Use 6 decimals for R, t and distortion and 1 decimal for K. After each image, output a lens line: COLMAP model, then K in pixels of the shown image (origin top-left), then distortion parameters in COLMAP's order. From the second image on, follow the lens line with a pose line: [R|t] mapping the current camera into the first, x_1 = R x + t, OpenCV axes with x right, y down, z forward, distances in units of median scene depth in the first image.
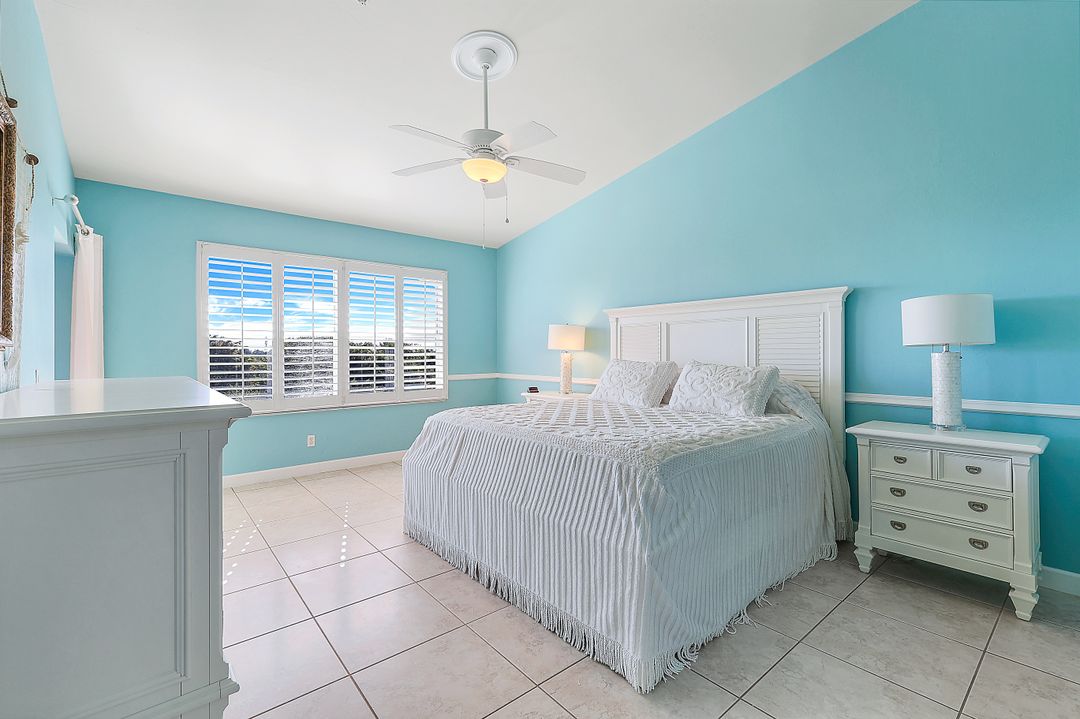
lens RADIAL K [[491.9, 0, 536.8], [0, 491.9, 353.9], [0, 0, 1]] dist [0.013732, 0.000140]
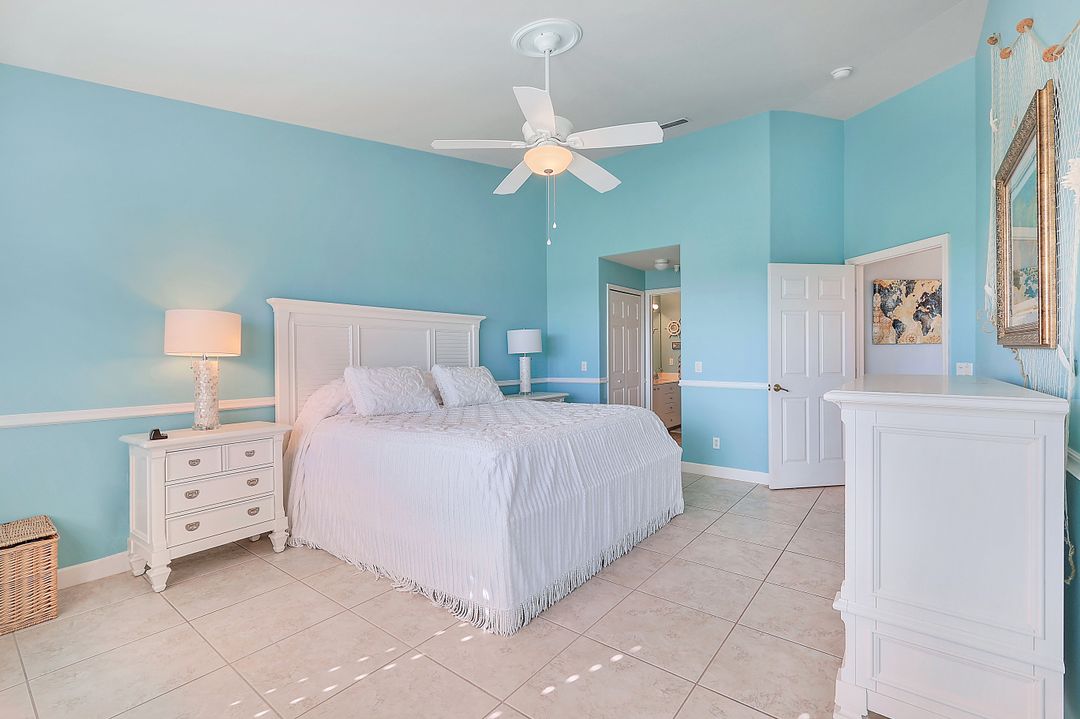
lens RADIAL K [[470.1, 0, 536.6], [0, 470.1, 358.7], [0, 0, 1]] dist [0.003484, 0.000399]
pose [[-0.215841, 0.000406, 0.976428, -0.462620], [0.014986, 0.999884, 0.002897, -0.000976], [-0.976313, 0.015258, -0.215822, 0.574060]]
